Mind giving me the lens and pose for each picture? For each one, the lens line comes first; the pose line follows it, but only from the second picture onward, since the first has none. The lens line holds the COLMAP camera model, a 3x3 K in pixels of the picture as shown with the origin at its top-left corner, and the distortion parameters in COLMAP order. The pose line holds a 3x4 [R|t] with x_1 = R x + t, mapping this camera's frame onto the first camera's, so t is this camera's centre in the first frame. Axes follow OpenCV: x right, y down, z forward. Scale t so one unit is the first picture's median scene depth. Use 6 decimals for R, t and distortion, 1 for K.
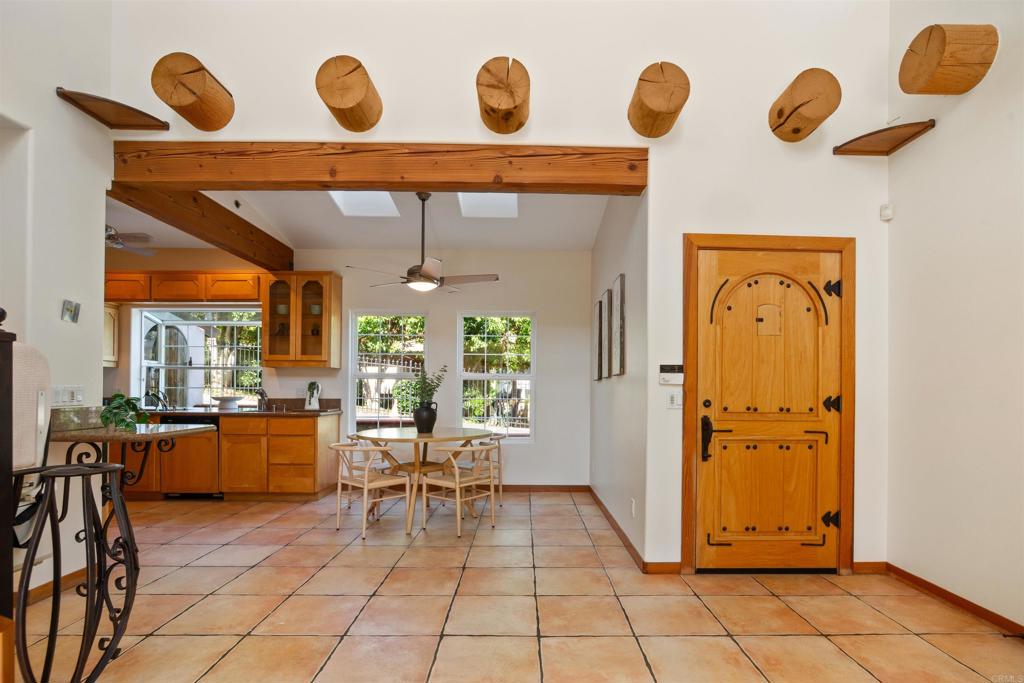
lens RADIAL K [[499.2, 0, 531.9], [0, 499.2, 387.8], [0, 0, 1]] dist [-0.017506, 0.001019]
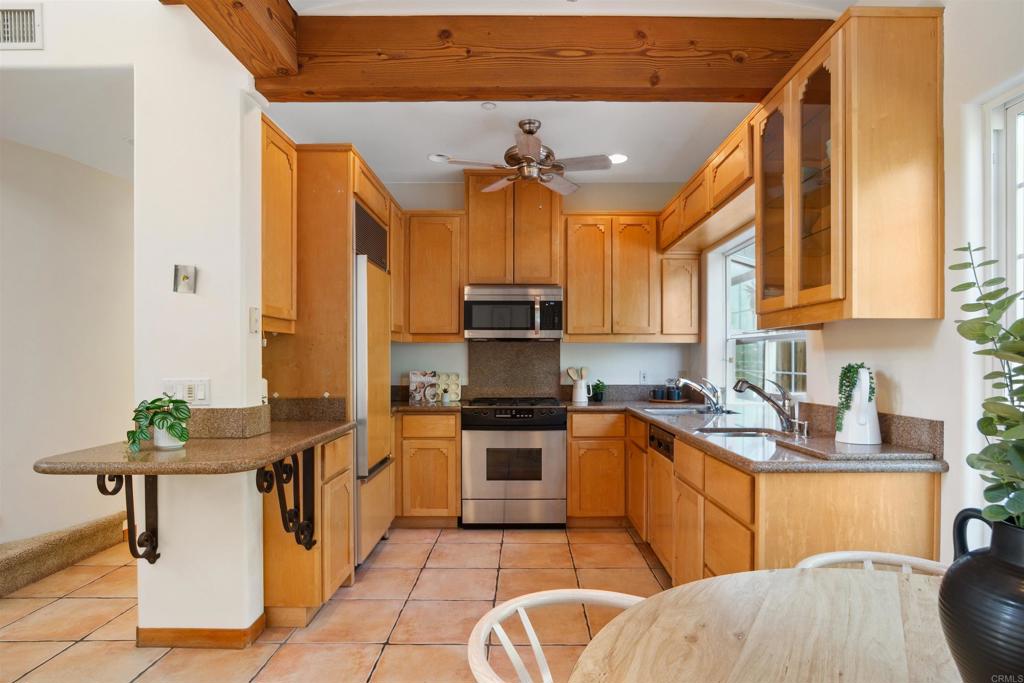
lens RADIAL K [[564.2, 0, 526.0], [0, 564.2, 361.3], [0, 0, 1]] dist [-0.022543, 0.008571]
pose [[-0.020205, -0.004675, -0.999785, -0.082629], [0.002170, 0.999987, -0.004719, -0.021378], [0.999794, -0.002265, -0.020194, 1.320257]]
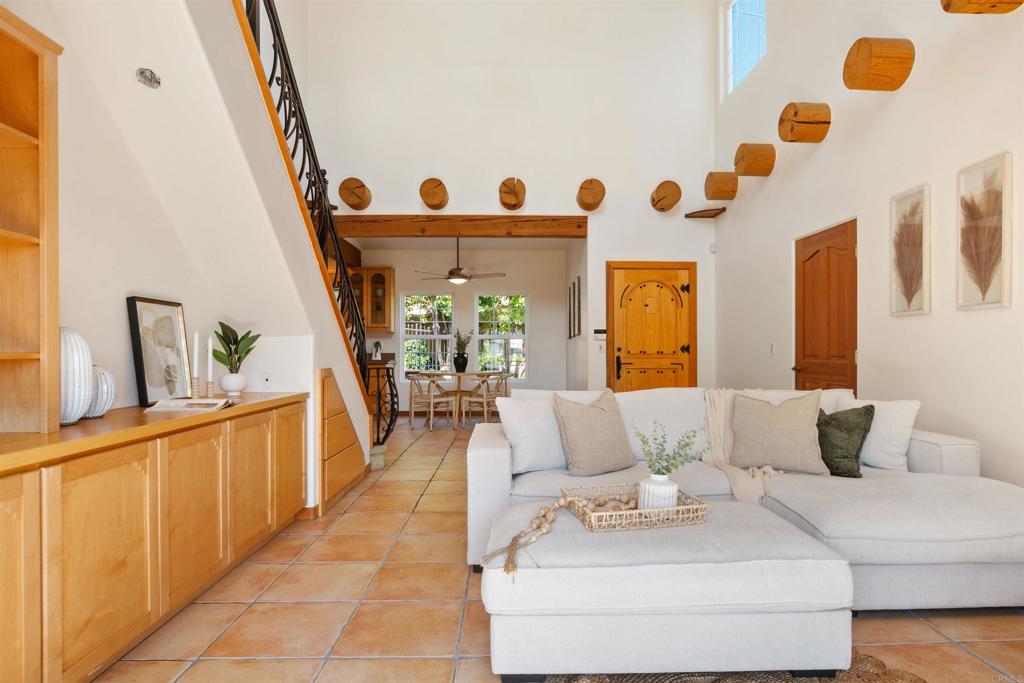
lens RADIAL K [[564.2, 0, 534.5], [0, 564.2, 351.3], [0, 0, 1]] dist [-0.022543, 0.008571]
pose [[0.999686, -0.010559, 0.022742, -0.024219], [0.010506, 0.999942, 0.002444, 0.029194], [-0.022766, -0.002204, 0.999738, -1.137892]]
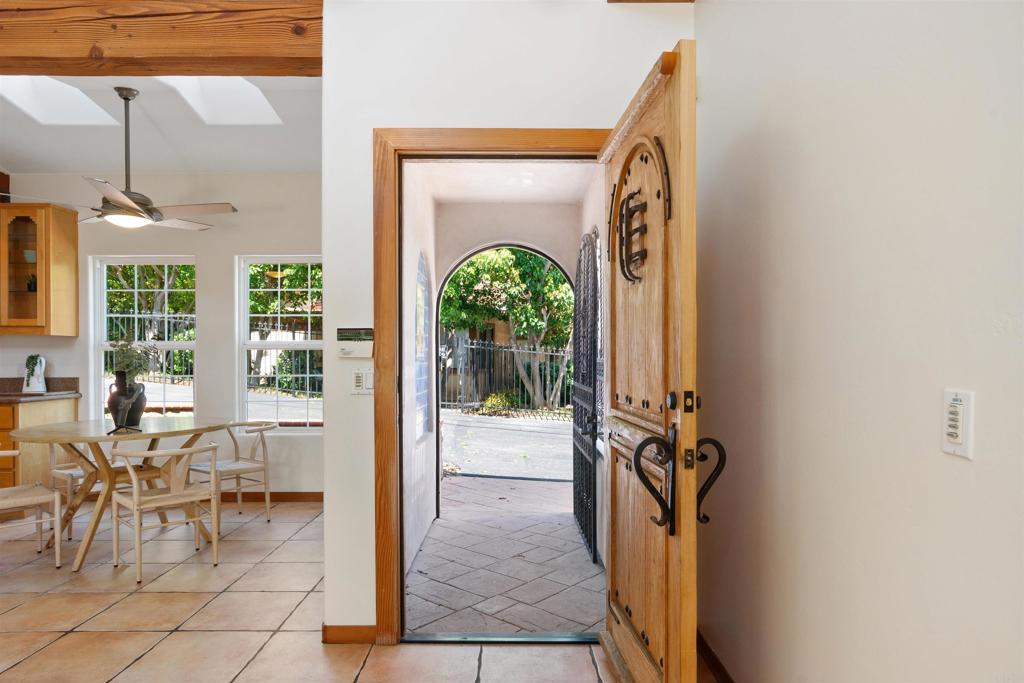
lens RADIAL K [[608.1, 0, 524.2], [0, 608.1, 356.7], [0, 0, 1]] dist [-0.004337, -0.001407]
pose [[0.999877, -0.014327, -0.006340, 0.488341], [0.014387, 0.999851, 0.009496, -0.012468], [0.006203, -0.009586, 0.999935, 0.186500]]
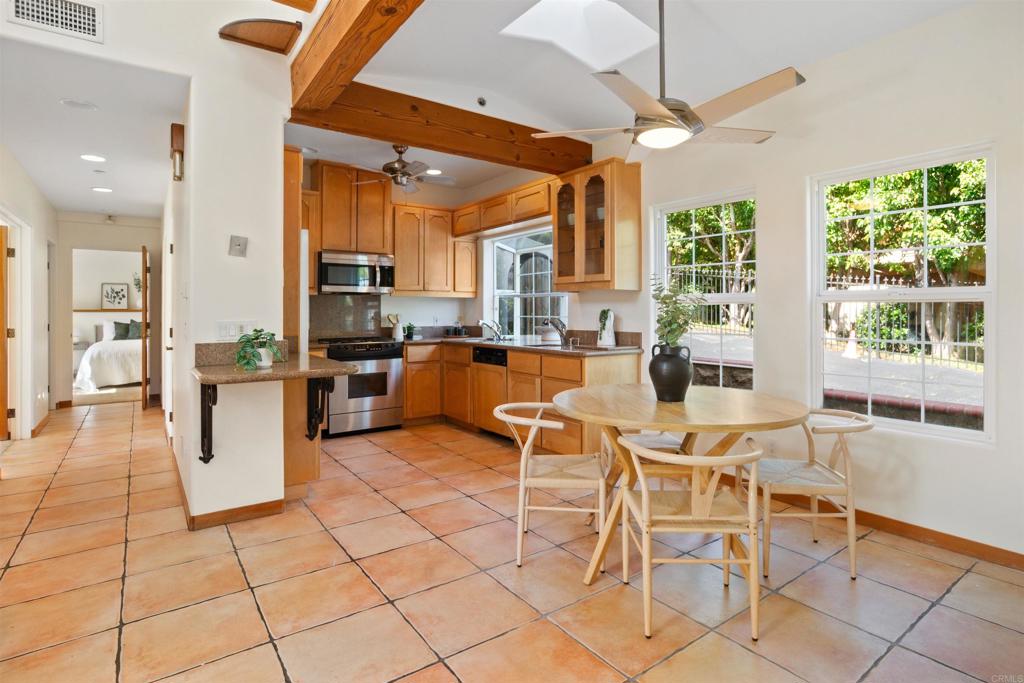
lens RADIAL K [[526.9, 0, 523.4], [0, 526.9, 307.2], [0, 0, 1]] dist [-0.014303, 0.006661]
pose [[0.579364, -0.014253, -0.814945, 0.237891], [0.007615, 0.999898, -0.012074, -0.011067], [0.815034, 0.000790, 0.579413, 0.732780]]
